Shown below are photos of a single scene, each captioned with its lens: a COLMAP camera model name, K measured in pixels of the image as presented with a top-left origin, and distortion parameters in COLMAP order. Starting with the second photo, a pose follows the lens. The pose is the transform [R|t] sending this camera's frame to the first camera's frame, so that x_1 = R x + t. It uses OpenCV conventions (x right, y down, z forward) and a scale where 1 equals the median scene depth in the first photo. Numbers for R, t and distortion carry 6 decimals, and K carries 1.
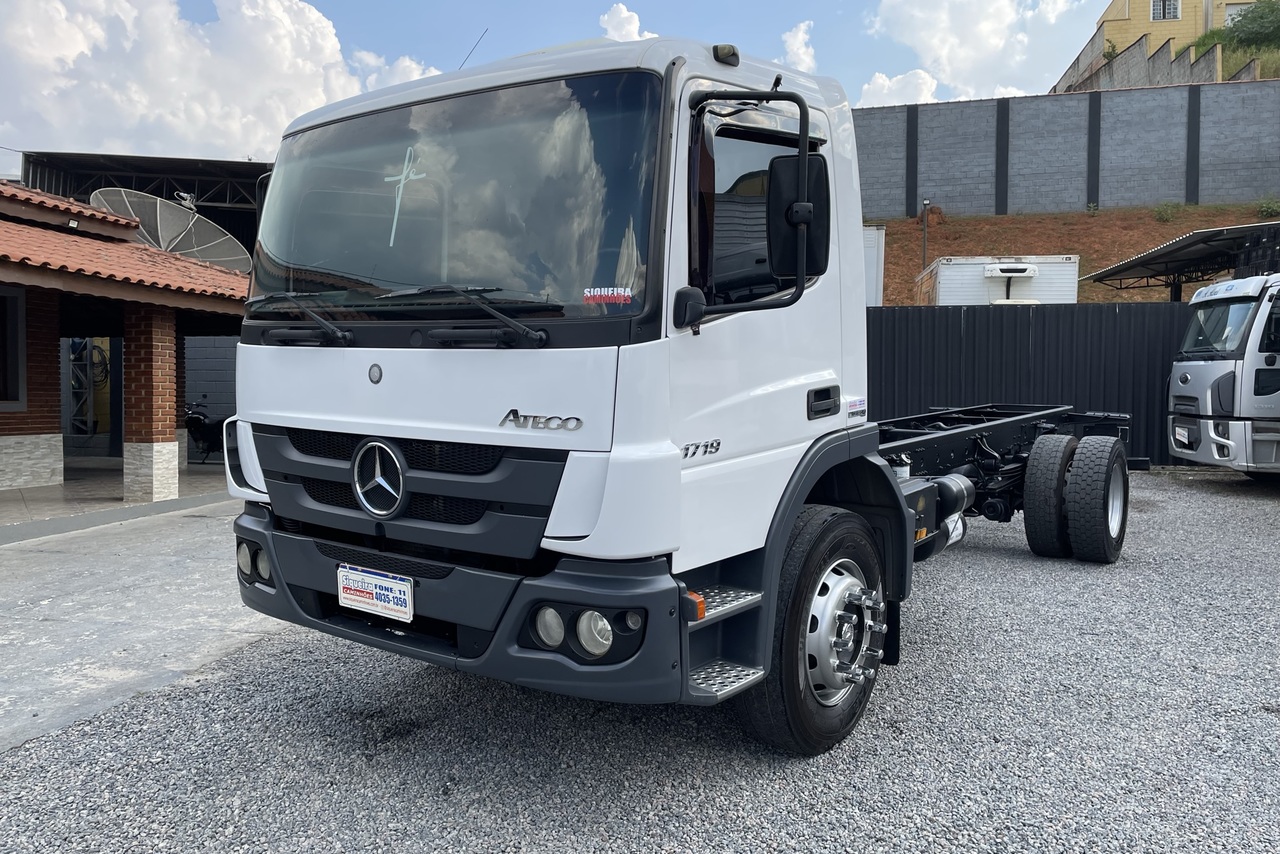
lens RADIAL K [[990.4, 0, 640.0], [0, 990.4, 427.0], [0, 0, 1]] dist [0.145157, -0.264813]
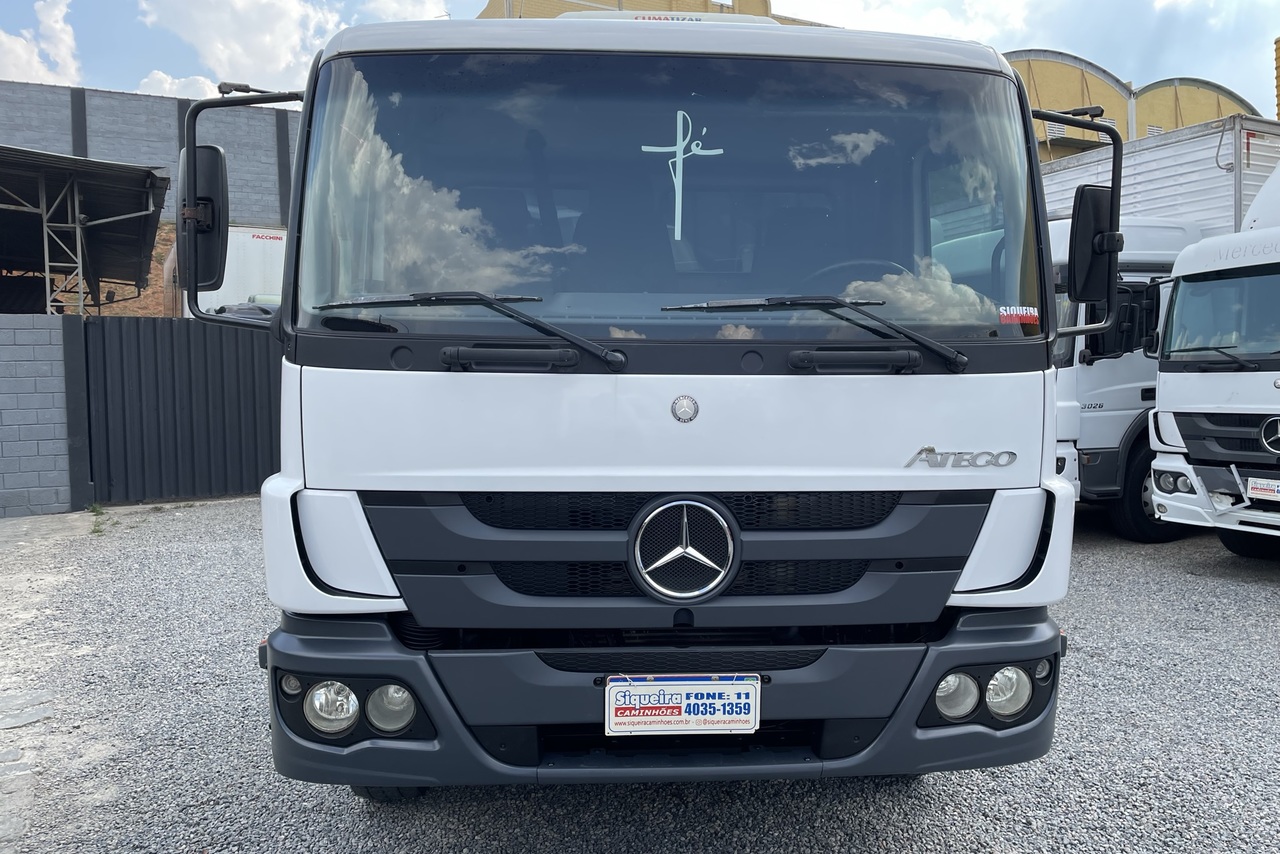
lens RADIAL K [[990.4, 0, 640.0], [0, 990.4, 427.0], [0, 0, 1]] dist [0.145157, -0.264813]
pose [[0.755966, -0.042066, 0.653258, -0.774804], [0.051784, 0.998649, 0.004381, -0.045281], [-0.652560, 0.030517, 0.757123, 0.462396]]
